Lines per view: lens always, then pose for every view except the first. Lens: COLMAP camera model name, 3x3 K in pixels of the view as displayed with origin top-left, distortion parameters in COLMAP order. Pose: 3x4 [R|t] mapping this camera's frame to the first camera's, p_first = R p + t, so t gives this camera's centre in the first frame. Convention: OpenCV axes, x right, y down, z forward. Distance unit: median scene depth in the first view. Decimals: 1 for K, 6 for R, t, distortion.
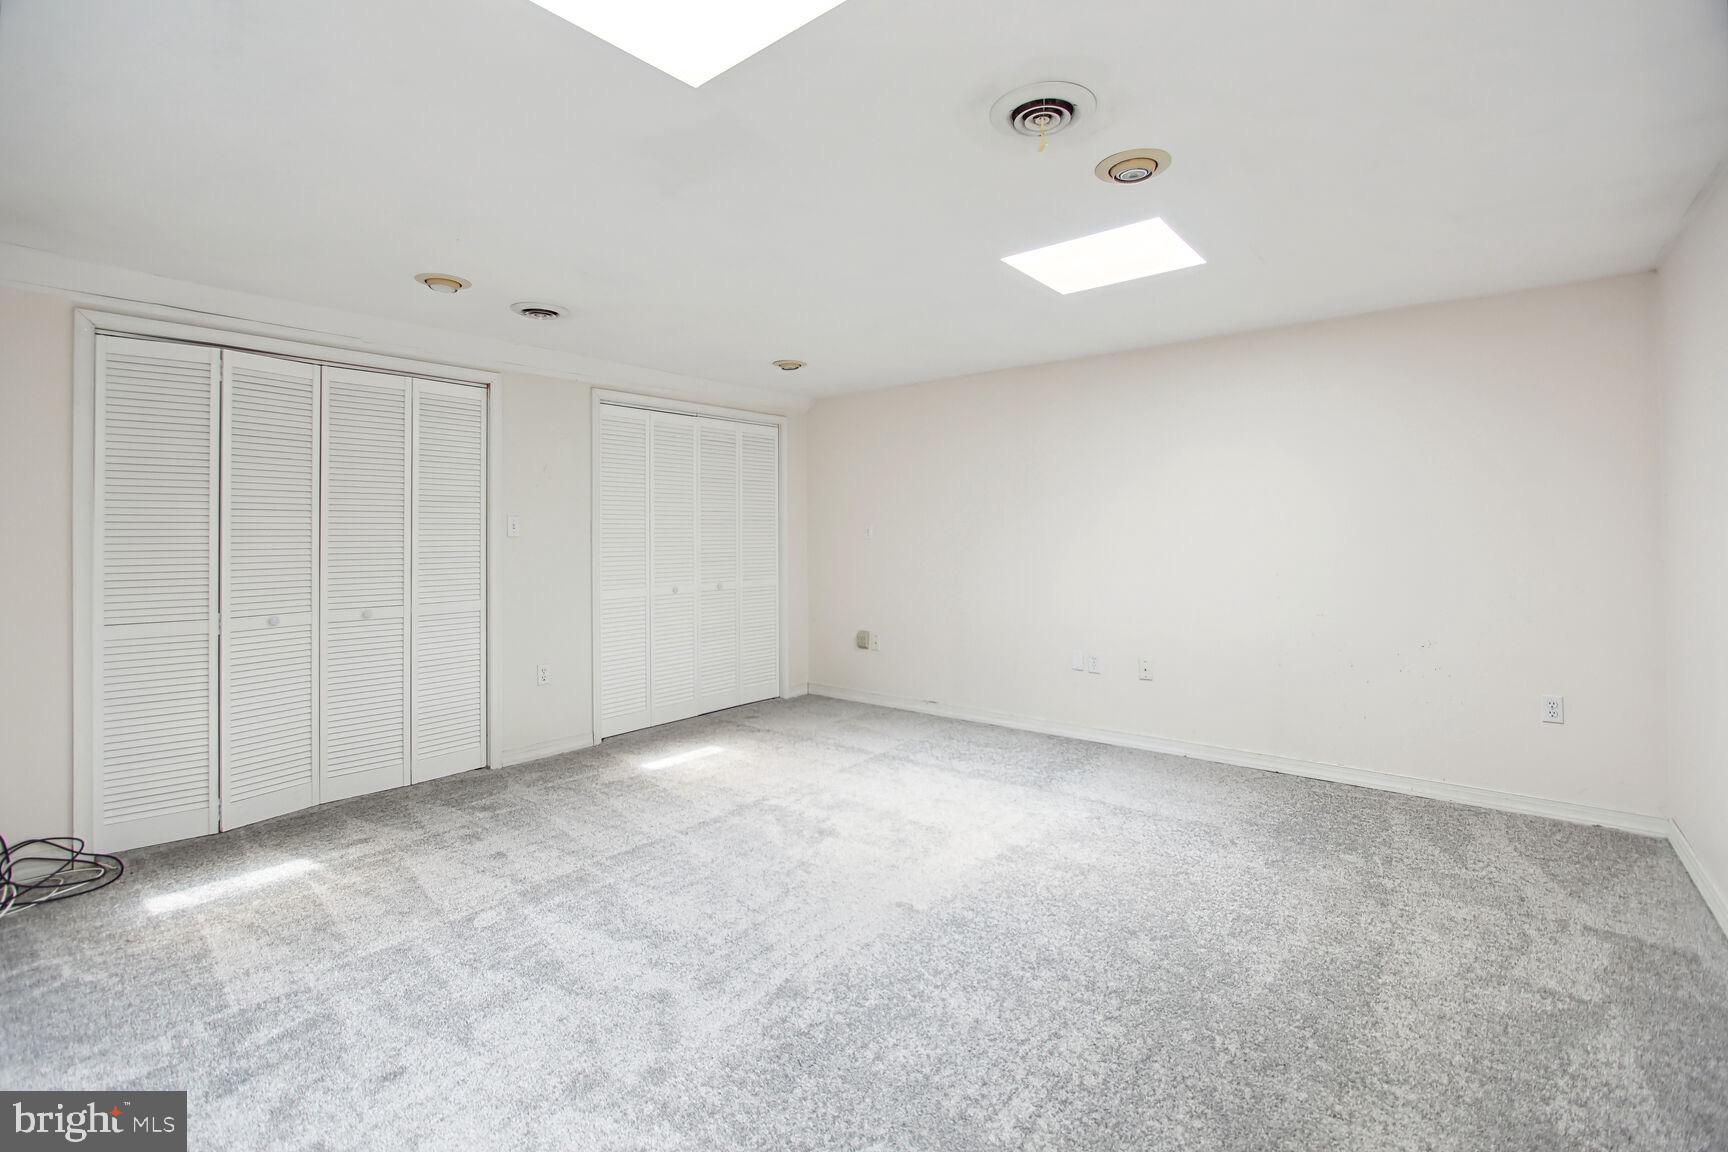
lens RADIAL K [[751.1, 0, 860.5], [0, 751.1, 531.1], [0, 0, 1]] dist [0.000929, 0.000319]
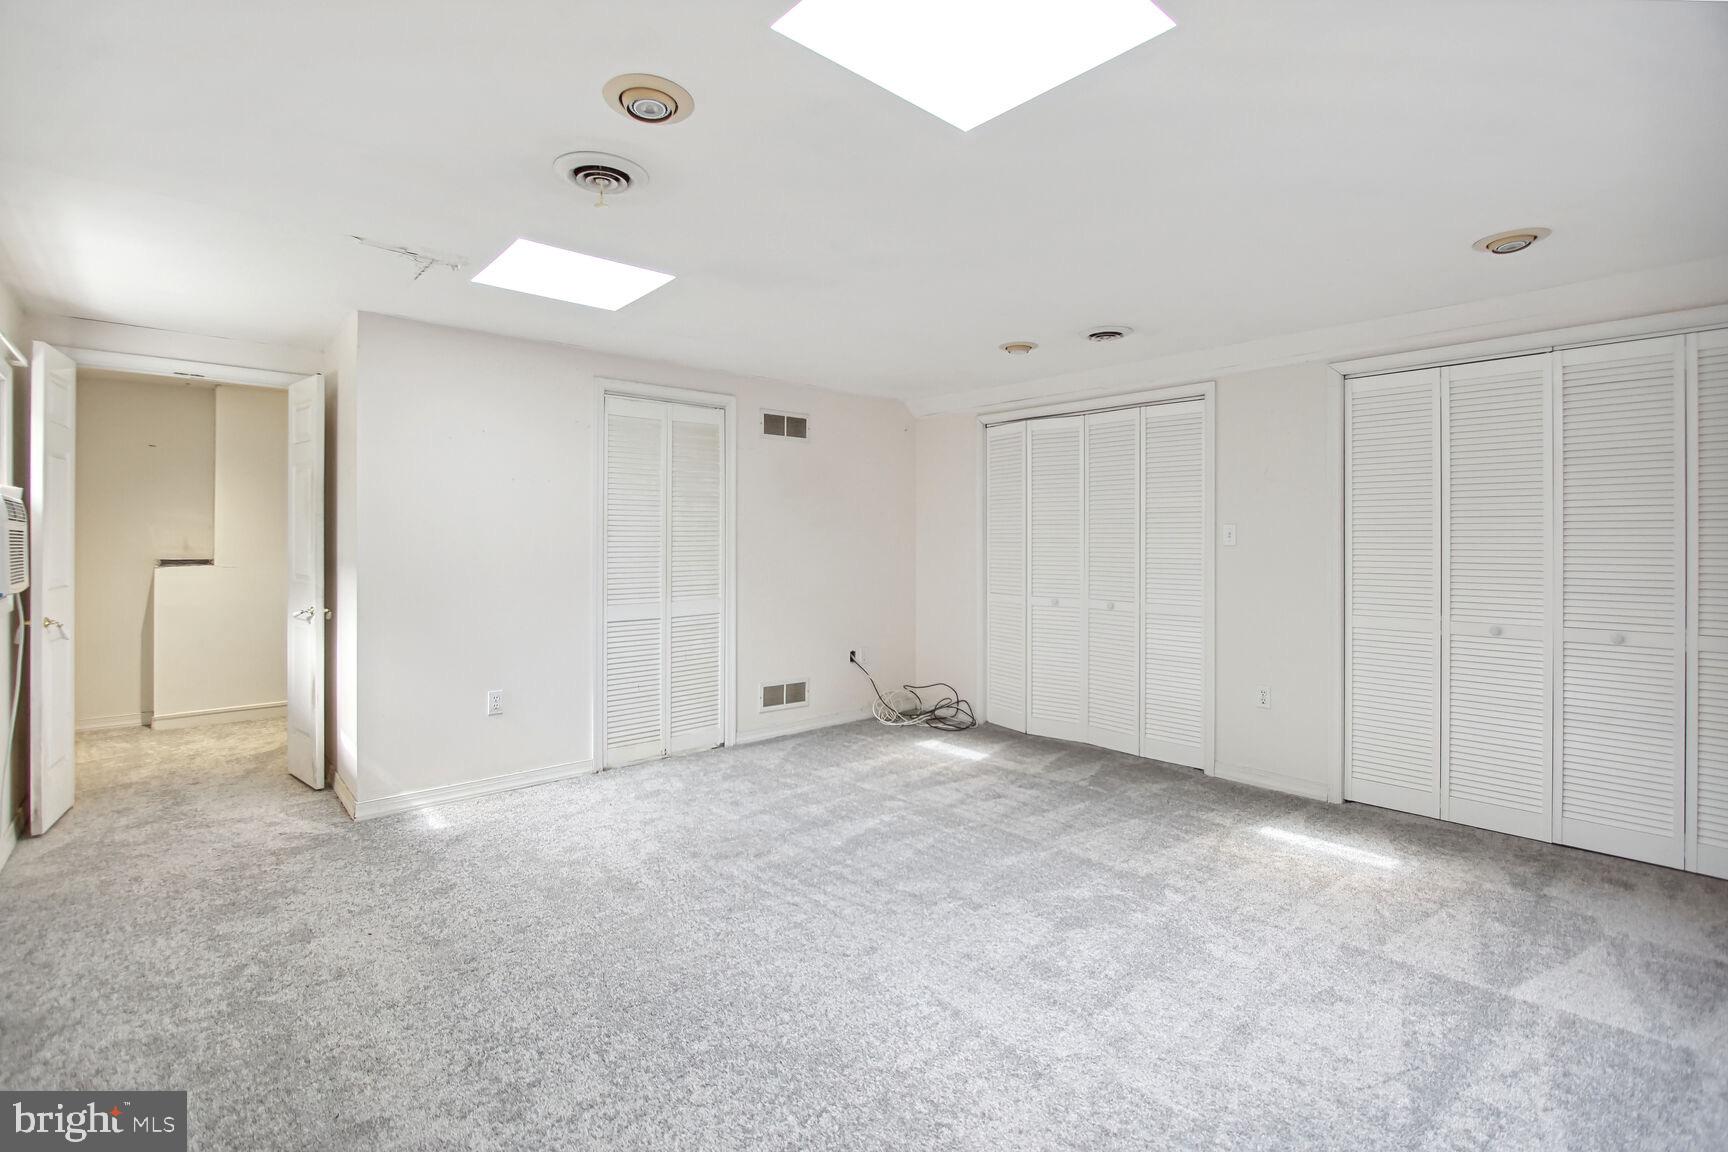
lens RADIAL K [[766.5, 0, 865.5], [0, 766.5, 555.5], [0, 0, 1]] dist [-0.014028, 0.000578]
pose [[-0.128120, 0.026394, -0.991407, 0.774637], [0.003409, 0.999652, 0.026173, -0.009136], [0.991753, -0.000027, -0.128166, 0.891124]]
